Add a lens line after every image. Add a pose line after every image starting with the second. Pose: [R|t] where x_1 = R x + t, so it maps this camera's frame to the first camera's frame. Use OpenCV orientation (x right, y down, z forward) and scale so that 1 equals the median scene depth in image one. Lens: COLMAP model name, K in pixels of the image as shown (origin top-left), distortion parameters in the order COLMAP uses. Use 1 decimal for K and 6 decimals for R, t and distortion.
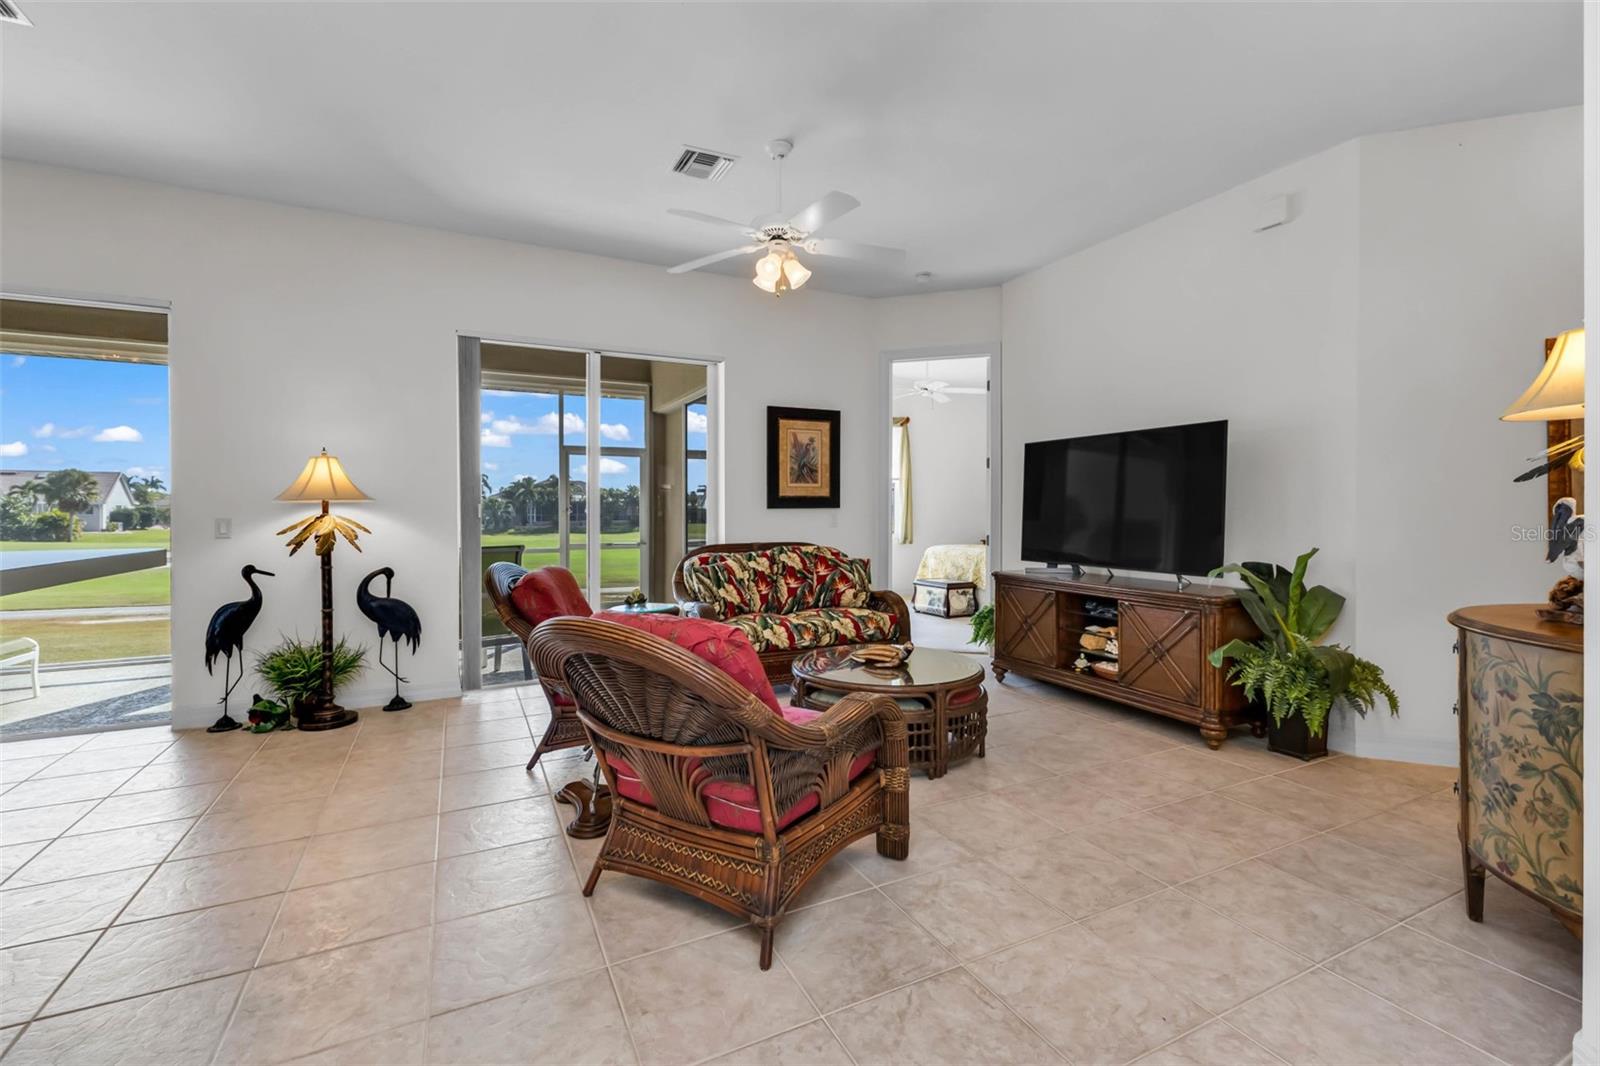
lens RADIAL K [[693.6, 0, 807.5], [0, 693.6, 509.5], [0, 0, 1]] dist [0.002085, 0.000545]
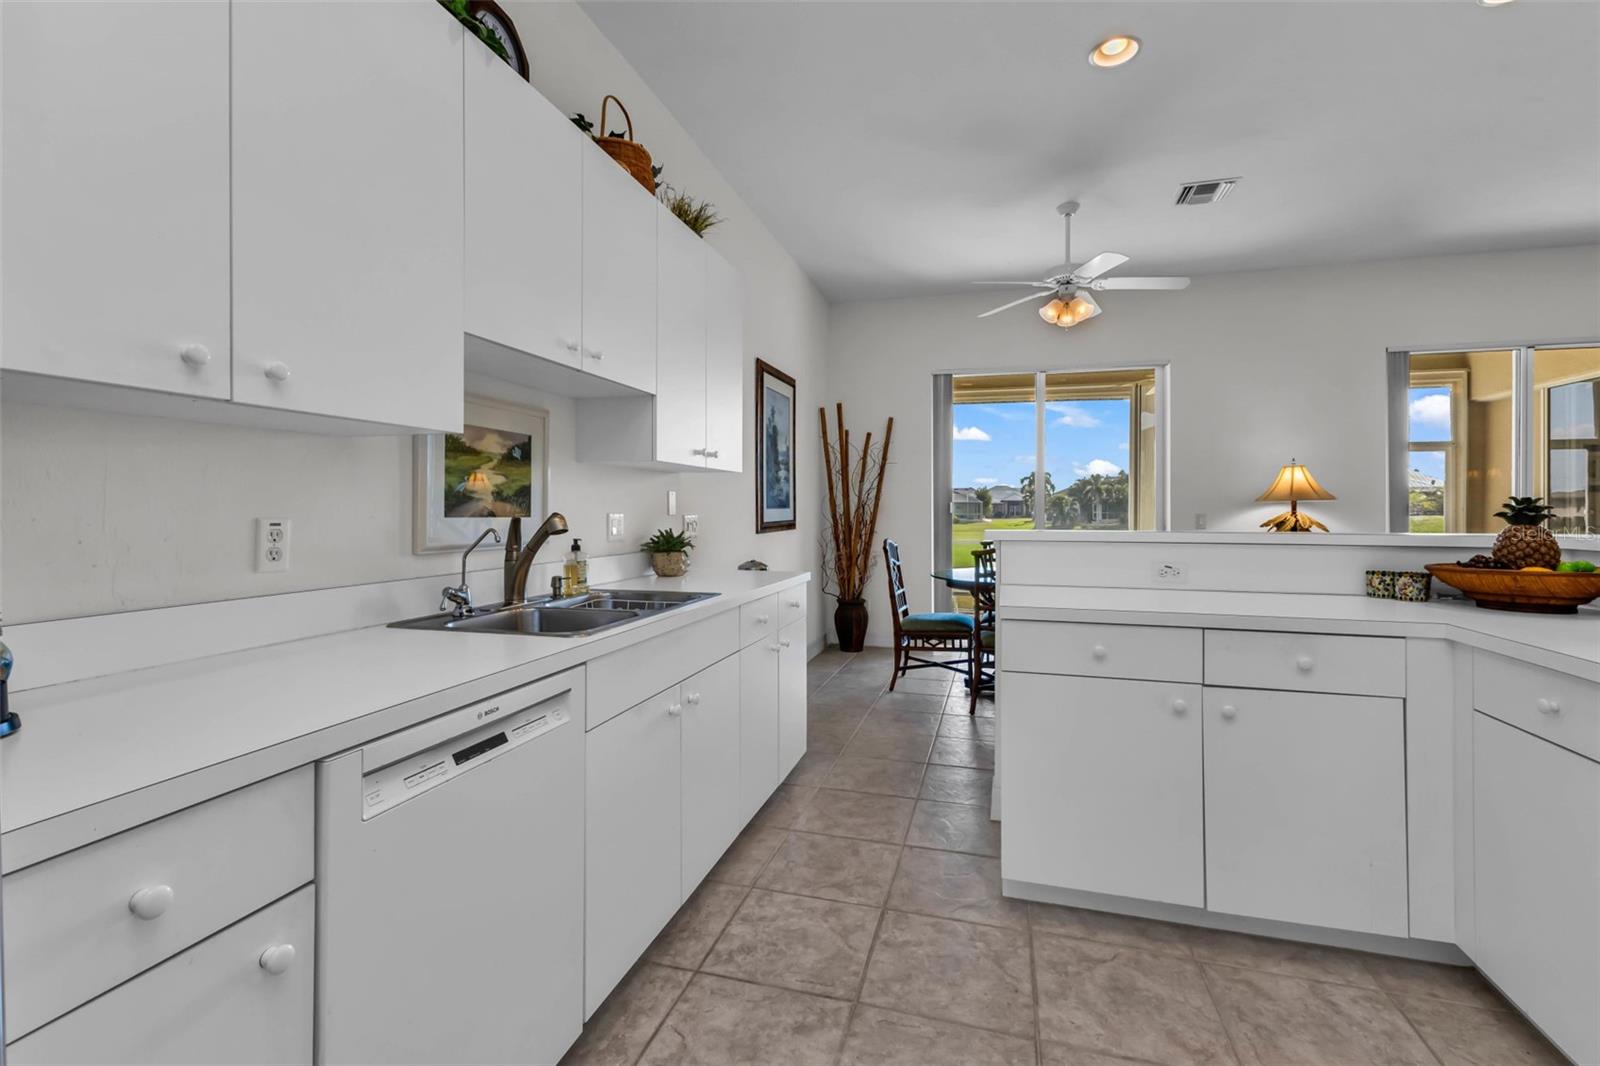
lens RADIAL K [[704.6, 0, 799.3], [0, 704.6, 504.2], [0, 0, 1]] dist [0.001872, 0.000130]
pose [[0.726919, 0.000731, -0.686723, -0.339813], [-0.003297, 0.999992, -0.002426, -0.000184], [0.686715, 0.004028, 0.726915, -0.392763]]
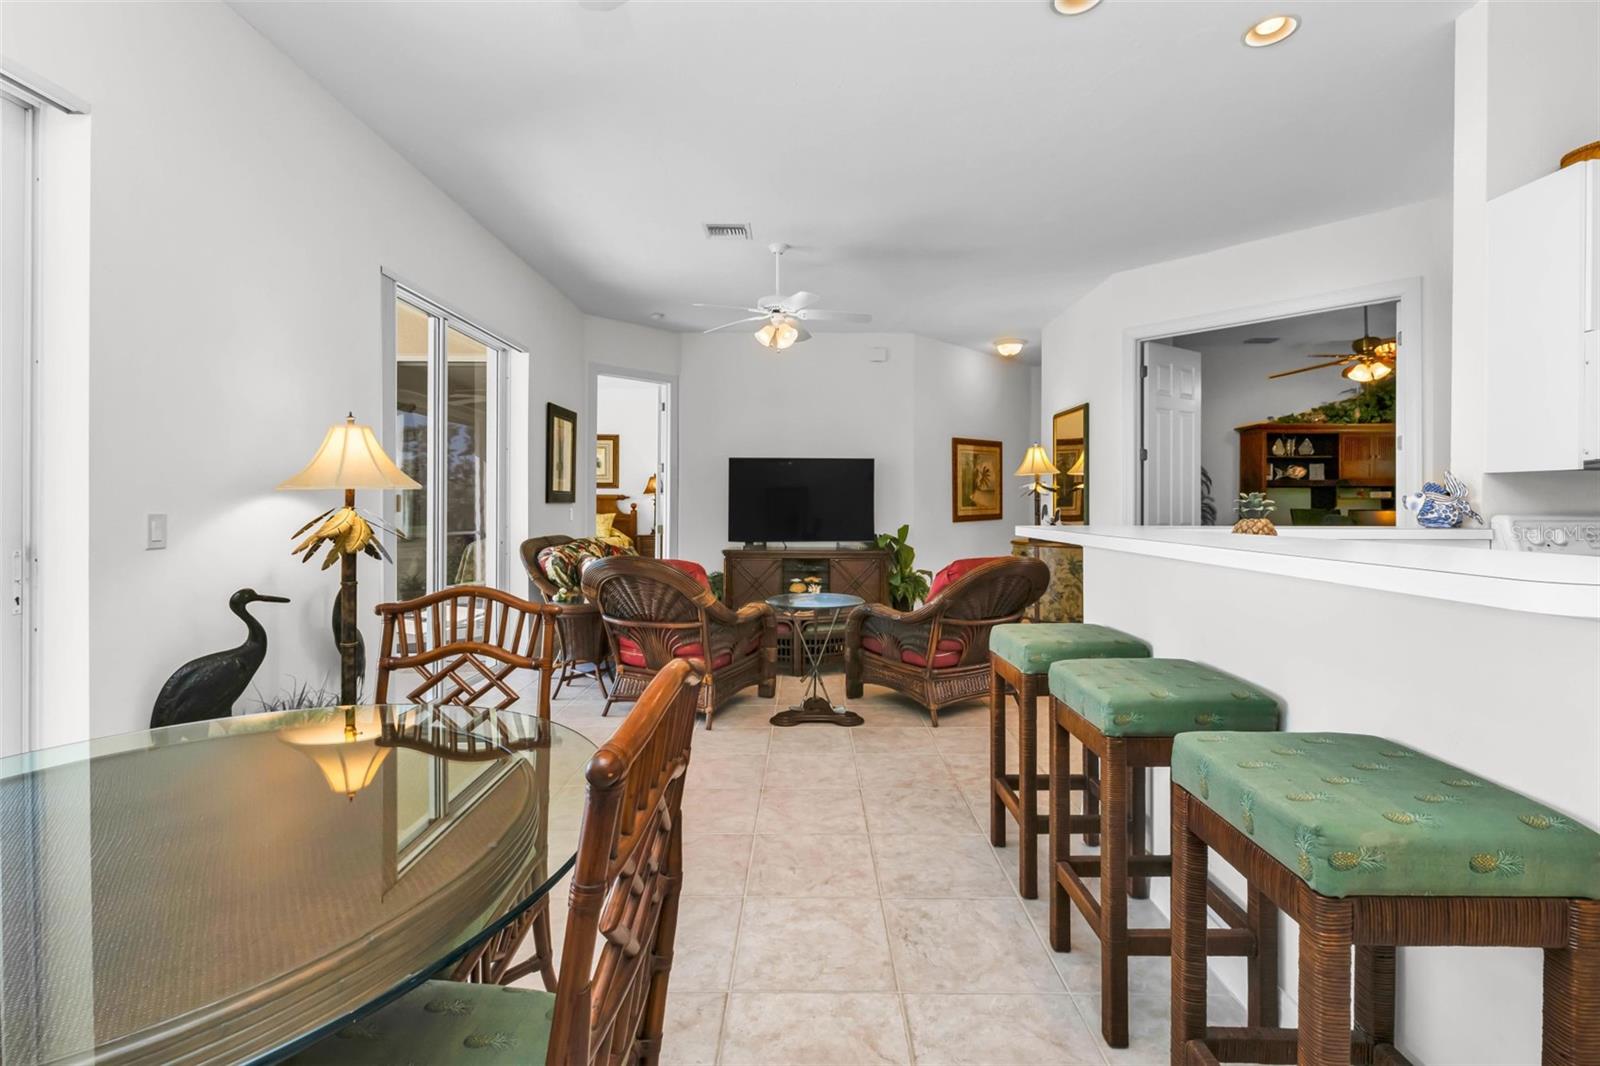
lens RADIAL K [[704.6, 0, 799.3], [0, 704.6, 504.2], [0, 0, 1]] dist [0.001872, 0.000130]
pose [[0.462302, 0.005591, 0.886705, -0.808739], [-0.004252, 0.999983, -0.004088, 0.003303], [-0.886712, -0.001880, 0.462318, 0.192866]]
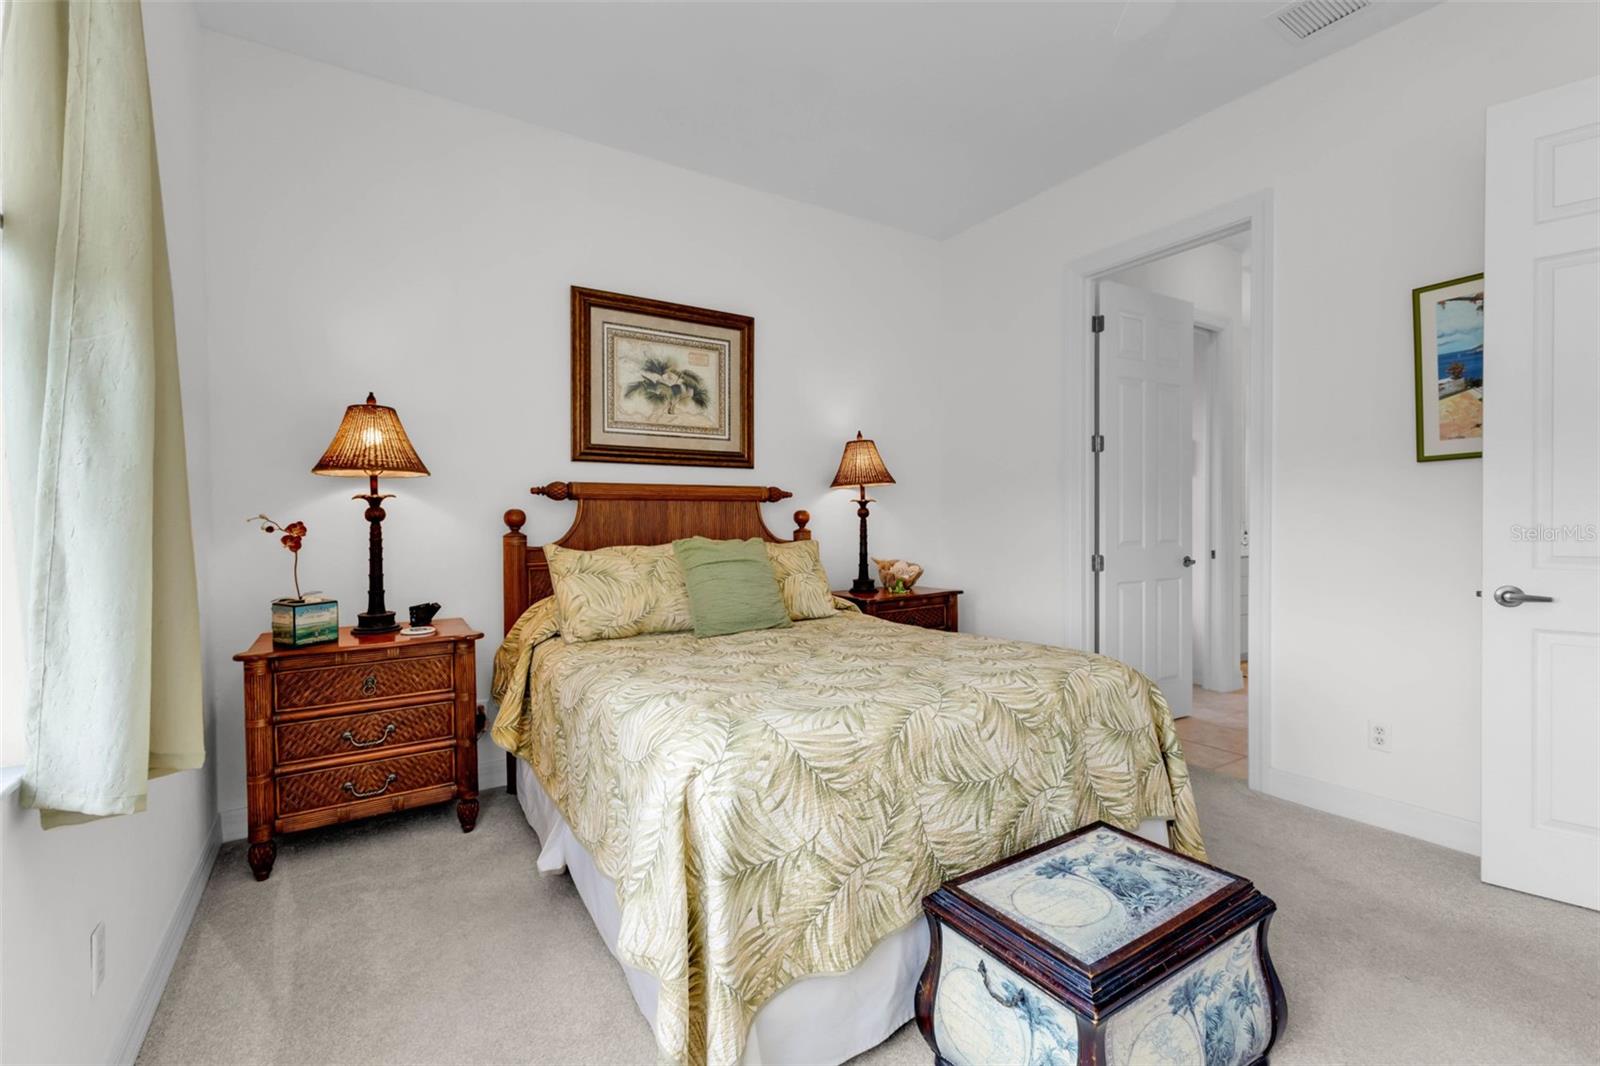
lens RADIAL K [[700.0, 0, 803.7], [0, 700.0, 526.7], [0, 0, 1]] dist [0.012765, 0.000440]
pose [[-0.109025, -0.010676, 0.993982, 0.021349], [0.003344, 0.999933, 0.011106, 0.003058], [-0.994033, 0.004534, -0.108982, 1.605476]]
